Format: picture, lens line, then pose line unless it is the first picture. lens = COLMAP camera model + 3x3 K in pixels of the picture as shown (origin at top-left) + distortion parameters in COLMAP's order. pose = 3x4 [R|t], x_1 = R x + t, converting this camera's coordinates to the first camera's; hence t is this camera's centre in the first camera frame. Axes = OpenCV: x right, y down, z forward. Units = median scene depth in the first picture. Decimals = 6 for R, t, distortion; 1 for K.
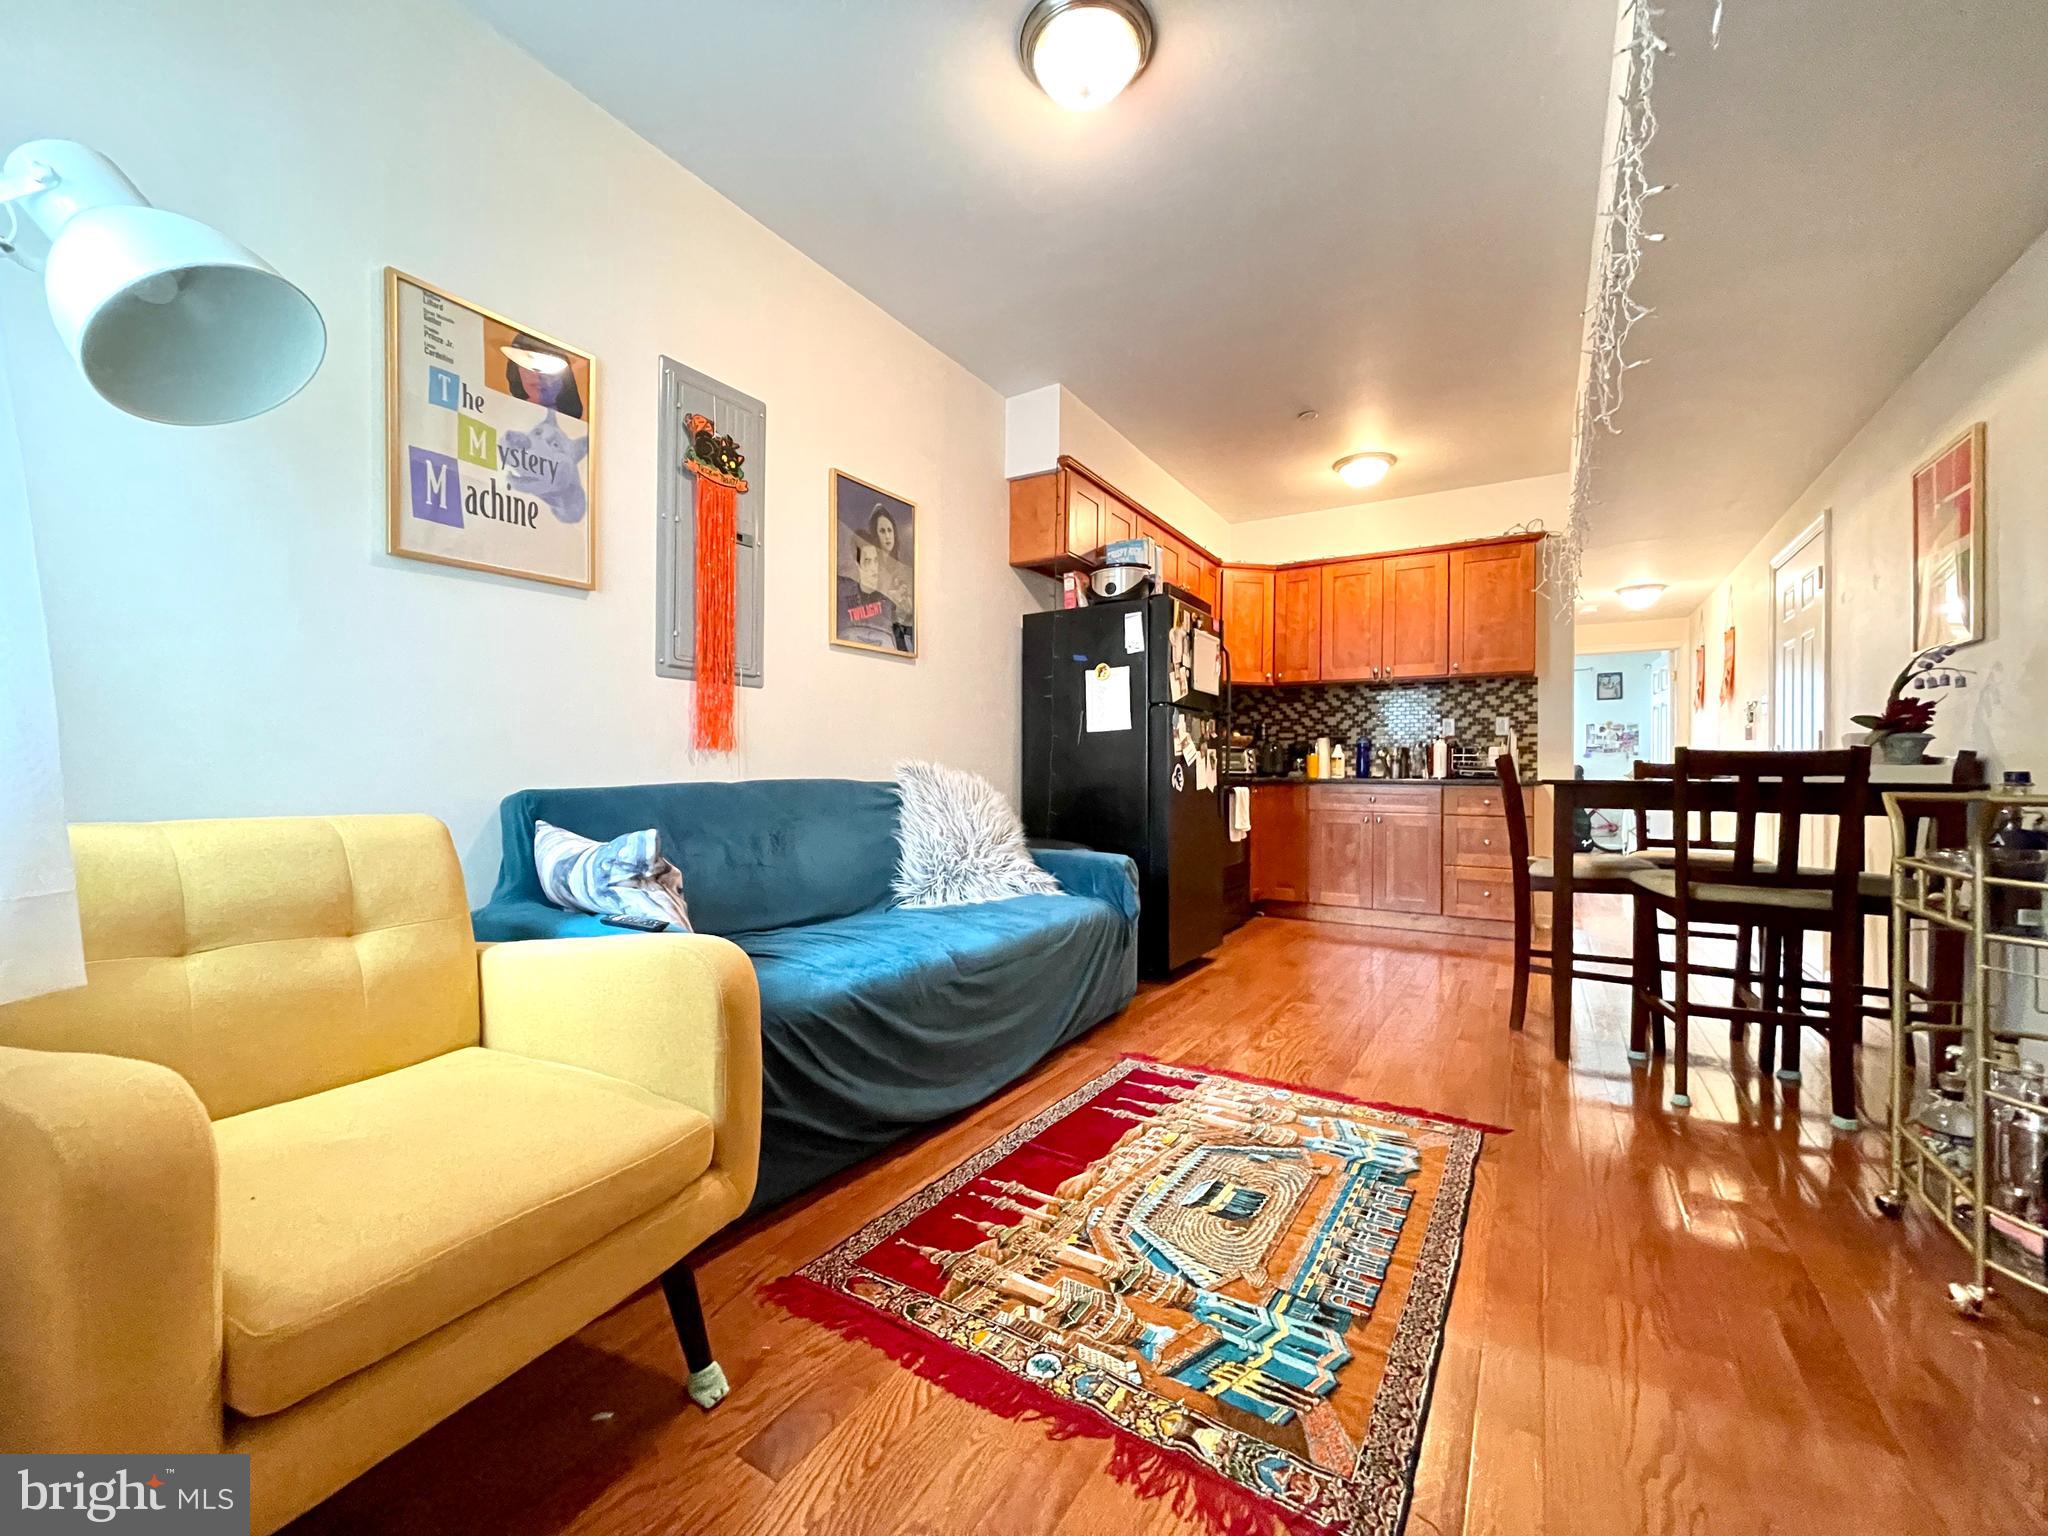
lens RADIAL K [[826.8, 0, 1011.9], [0, 826.8, 767.9], [0, 0, 1]] dist [-0.001542, -0.000996]
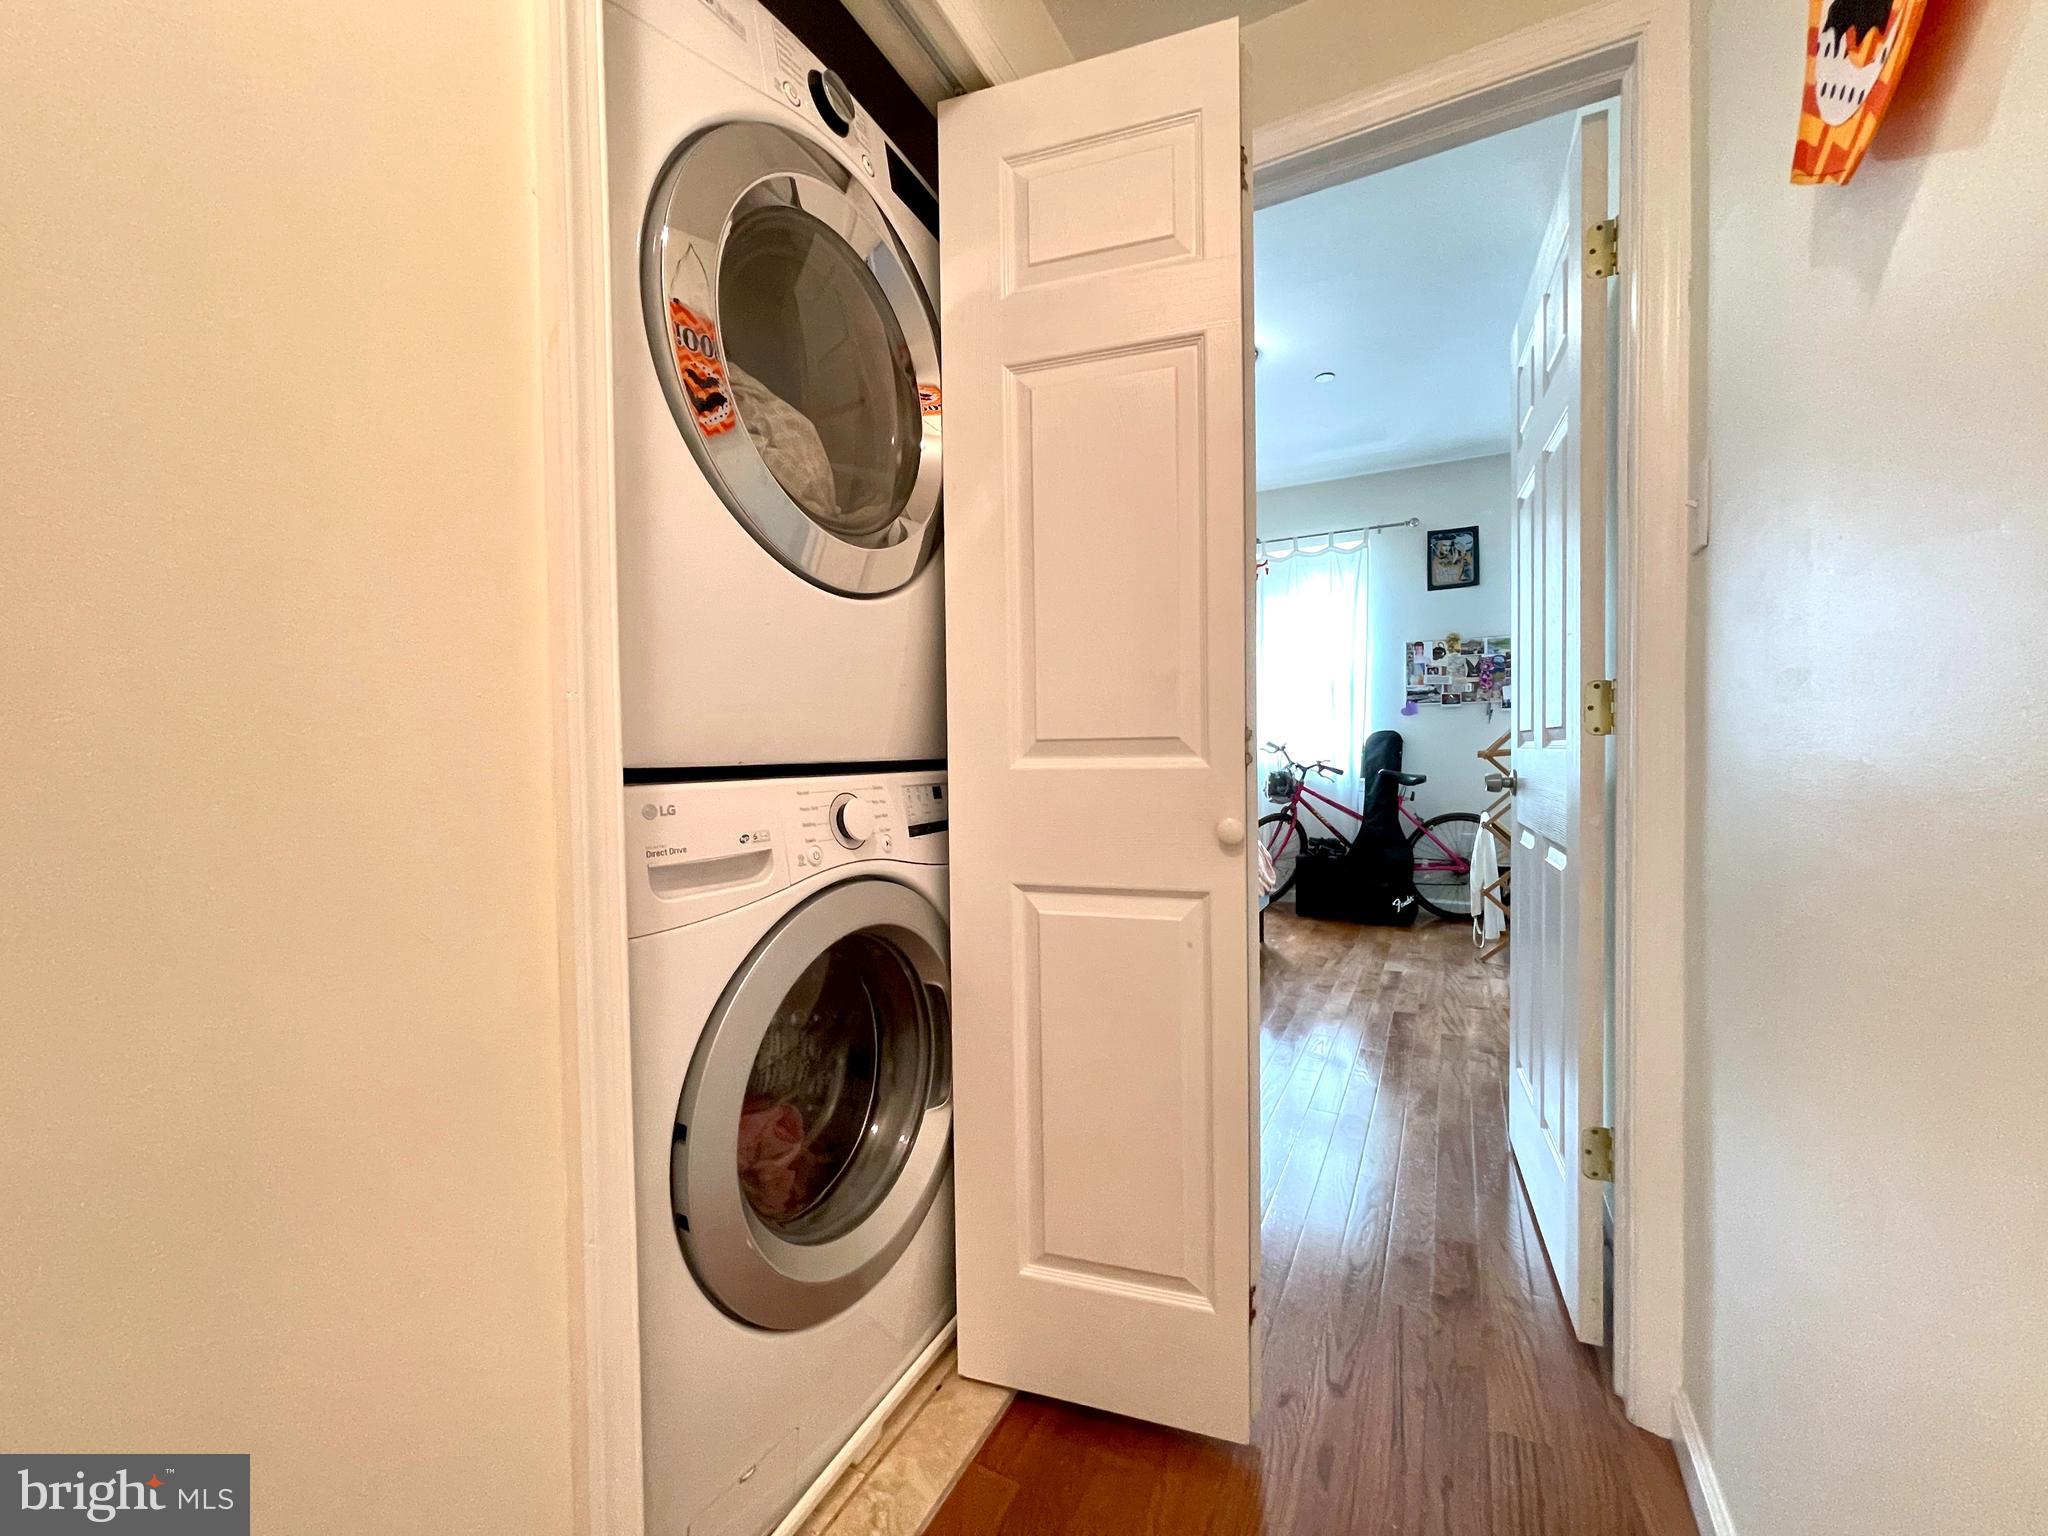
lens RADIAL K [[868.0, 0, 984.6], [0, 868.0, 764.2], [0, 0, 1]] dist [-0.001037, -0.000064]
pose [[0.997415, -0.023876, 0.067768, 1.577843], [0.021965, 0.999344, 0.028803, -0.015074], [-0.068411, -0.027240, 0.997285, 1.963362]]
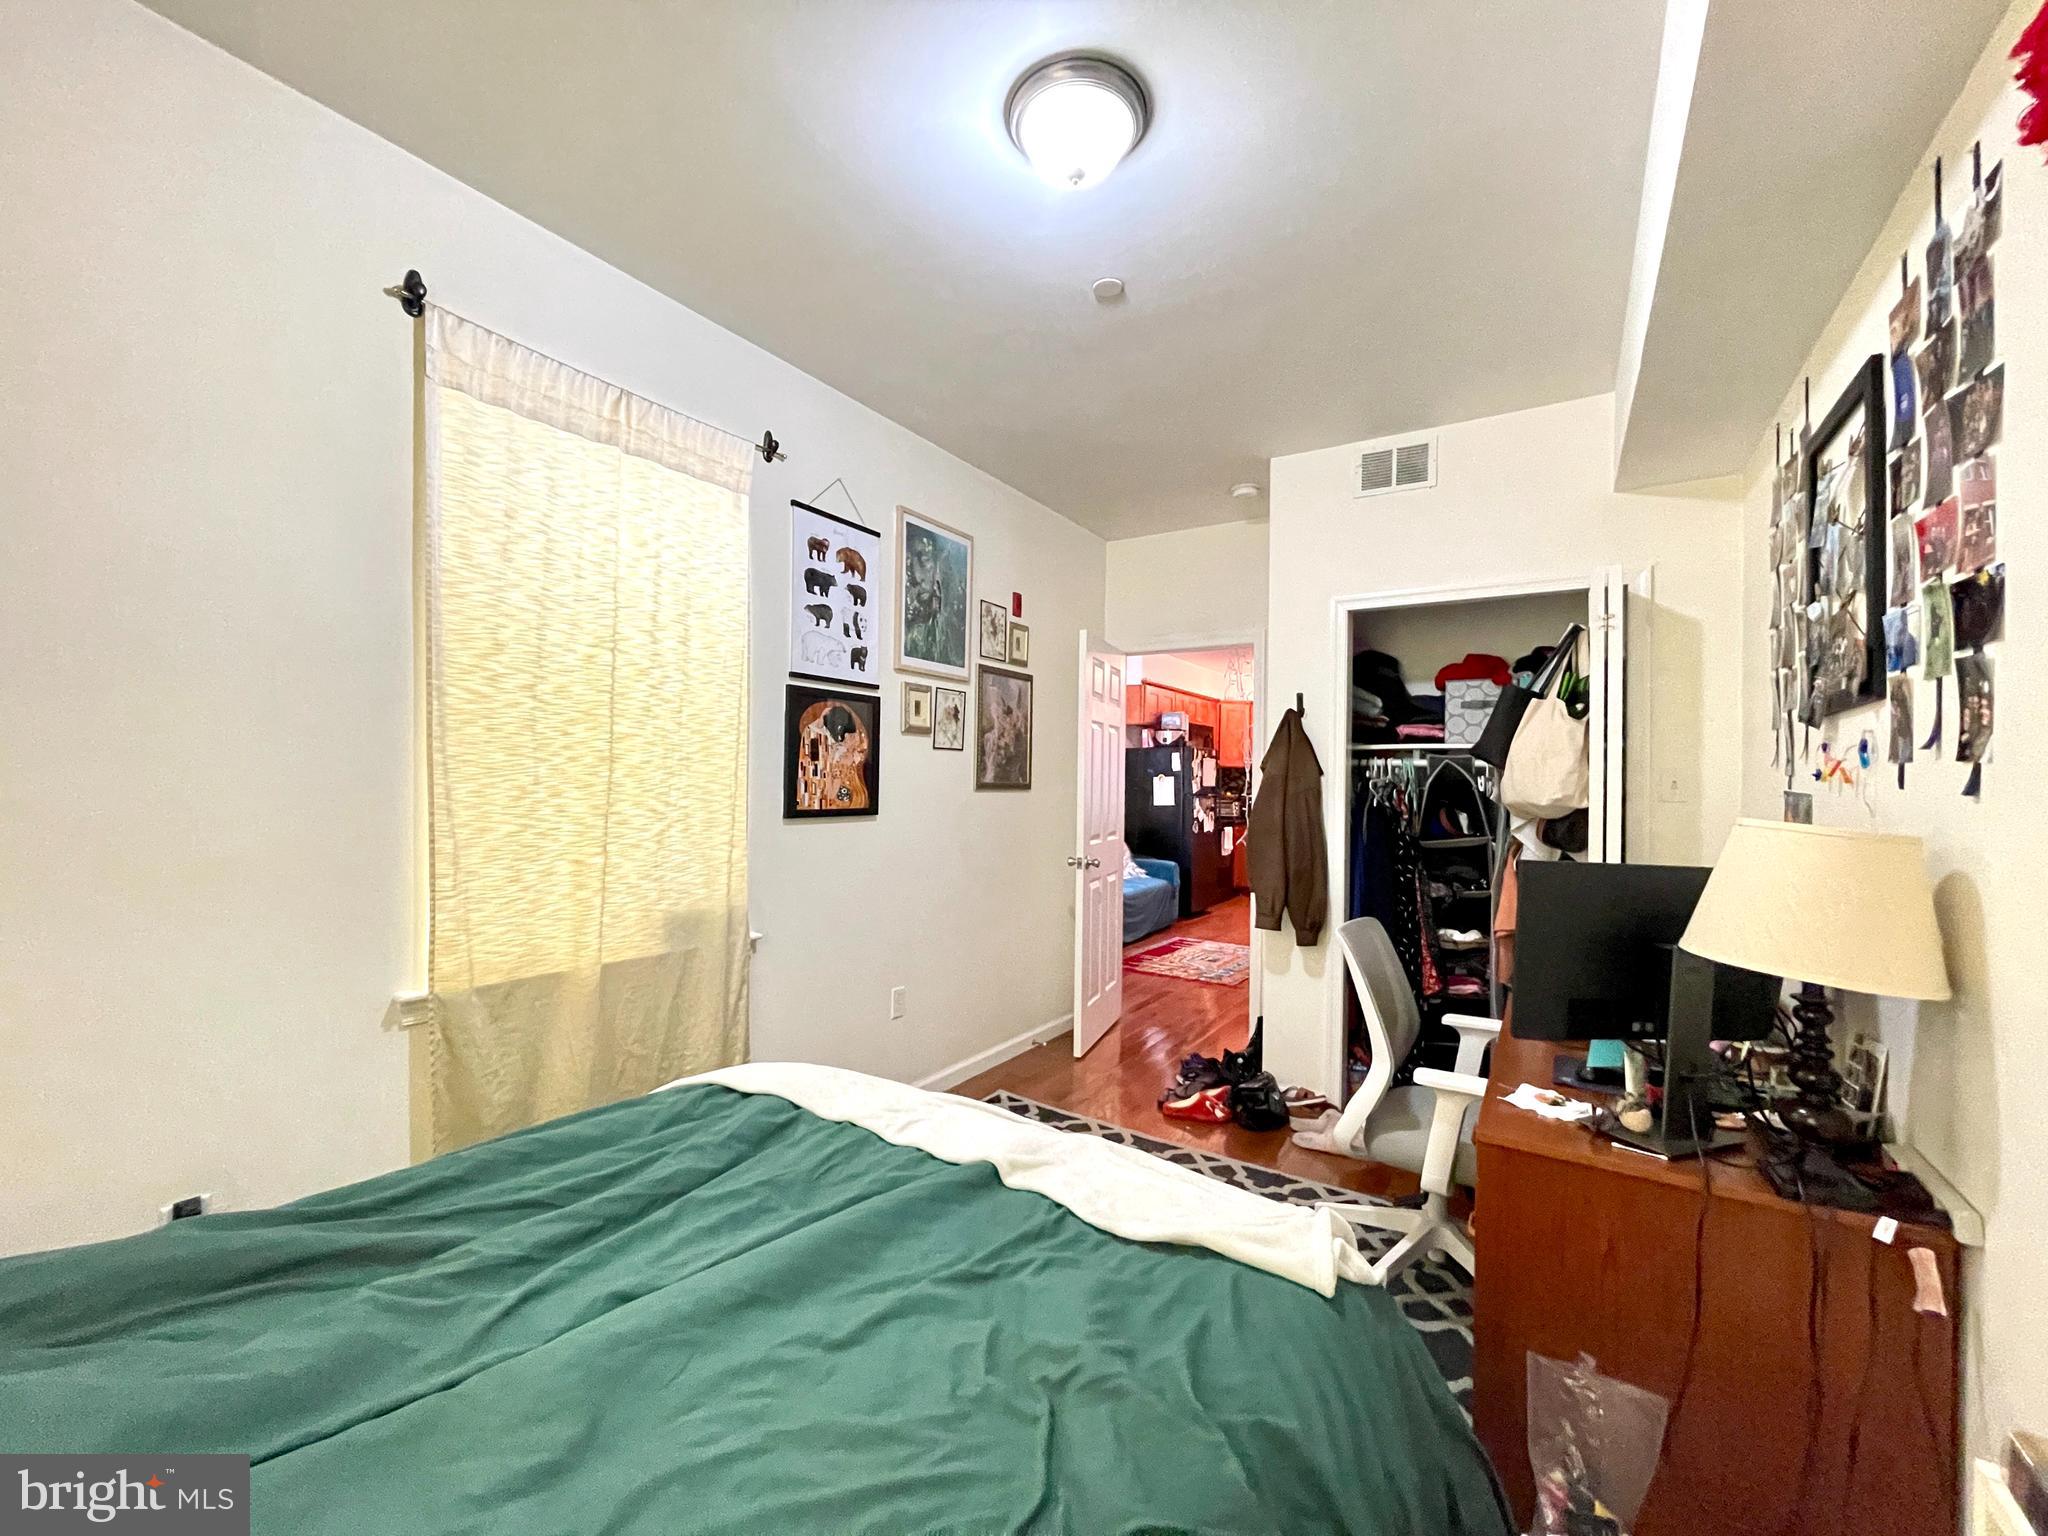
lens RADIAL K [[827.3, 0, 1012.1], [0, 827.3, 768.8], [0, 0, 1]] dist [-0.004771, 0.002519]
pose [[0.999810, 0.009099, -0.017215, -0.326011], [-0.009197, 0.999942, -0.005599, -0.165413], [0.017163, 0.005756, 0.999836, -1.579216]]
